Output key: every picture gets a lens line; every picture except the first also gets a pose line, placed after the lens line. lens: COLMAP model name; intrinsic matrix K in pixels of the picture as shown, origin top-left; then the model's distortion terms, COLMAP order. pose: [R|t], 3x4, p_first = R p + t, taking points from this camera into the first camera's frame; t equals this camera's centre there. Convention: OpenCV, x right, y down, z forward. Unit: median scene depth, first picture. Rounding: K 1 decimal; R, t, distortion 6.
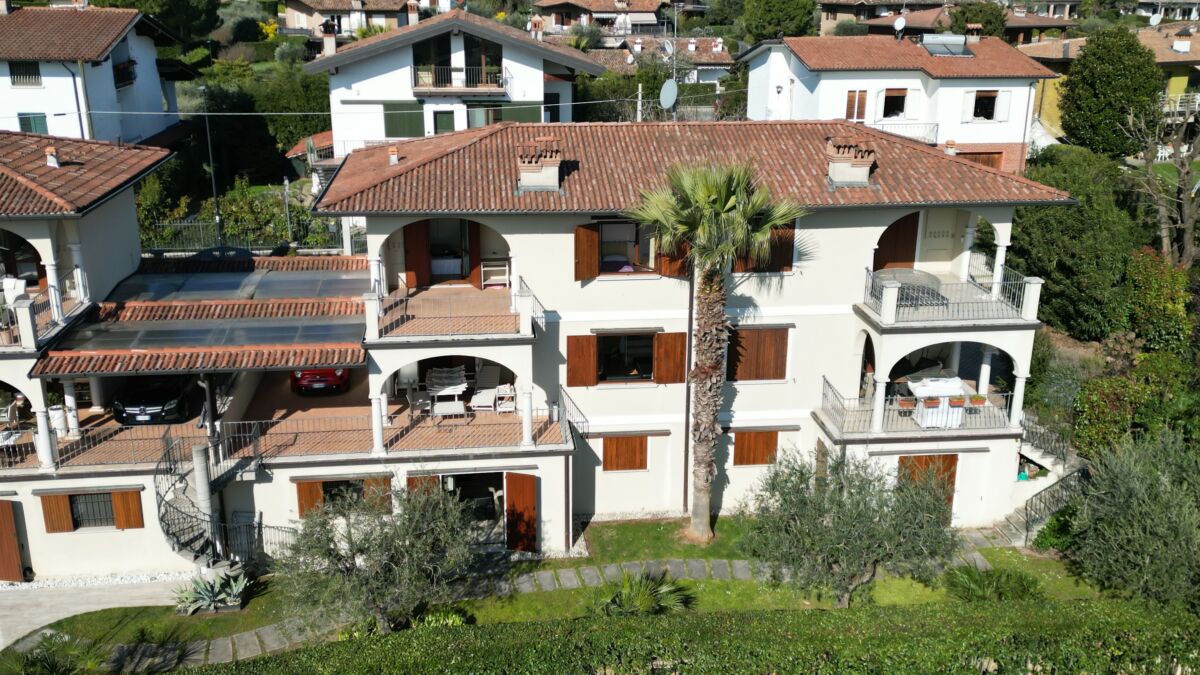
lens RADIAL K [[1100.6, 0, 600.0], [0, 1100.6, 337.5], [0, 0, 1]] dist [0.141380, -0.248171]
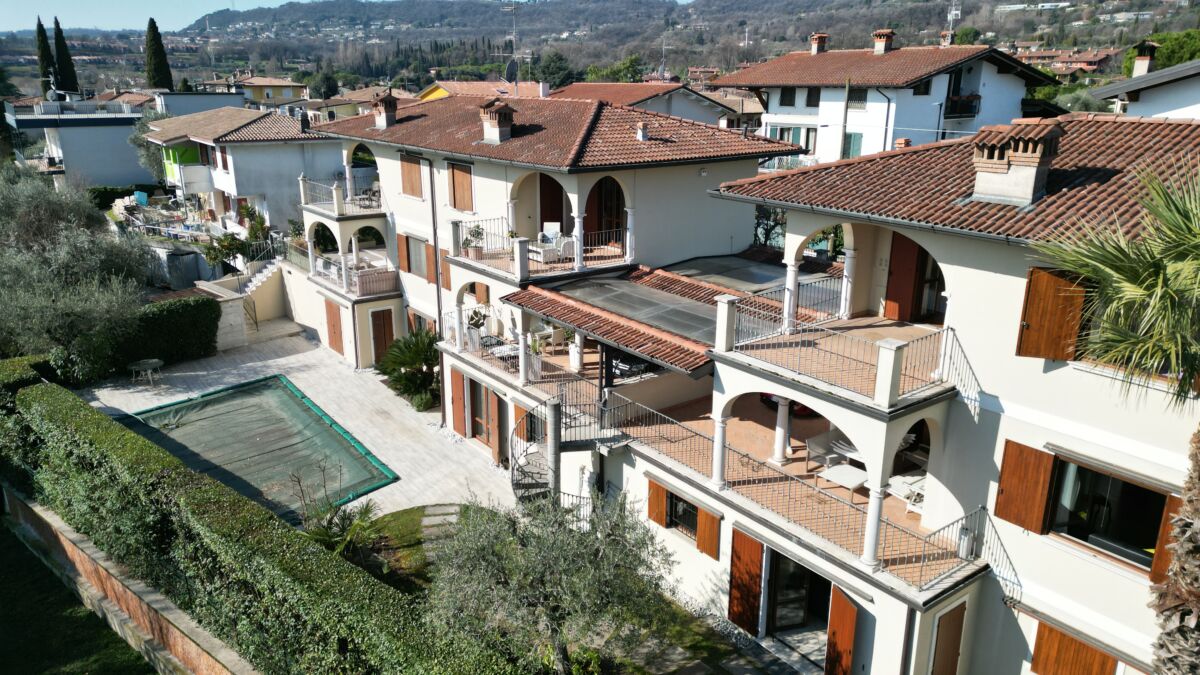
lens RADIAL K [[833.2, 0, 600.0], [0, 833.2, 337.5], [0, 0, 1]] dist [0.084843, -0.080365]
pose [[0.500128, 0.248669, -0.829479, 0.241352], [-0.265129, 0.955853, 0.126697, -0.056670], [0.824366, 0.156554, 0.543978, 0.528265]]
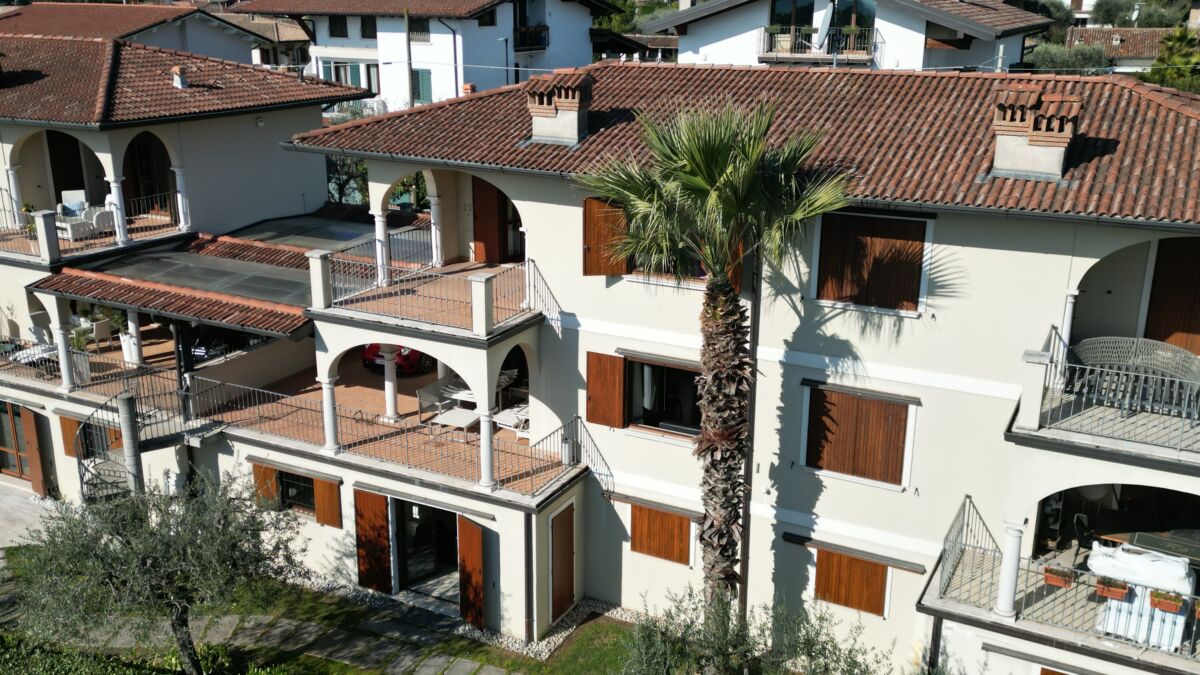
lens RADIAL K [[1100.6, 0, 600.0], [0, 1100.6, 337.5], [0, 0, 1]] dist [0.141380, -0.248171]
pose [[0.821797, 0.165508, -0.545213, 0.365306], [-0.173191, 0.984166, 0.037709, -0.038742], [0.542822, 0.063436, 0.837449, 0.398073]]
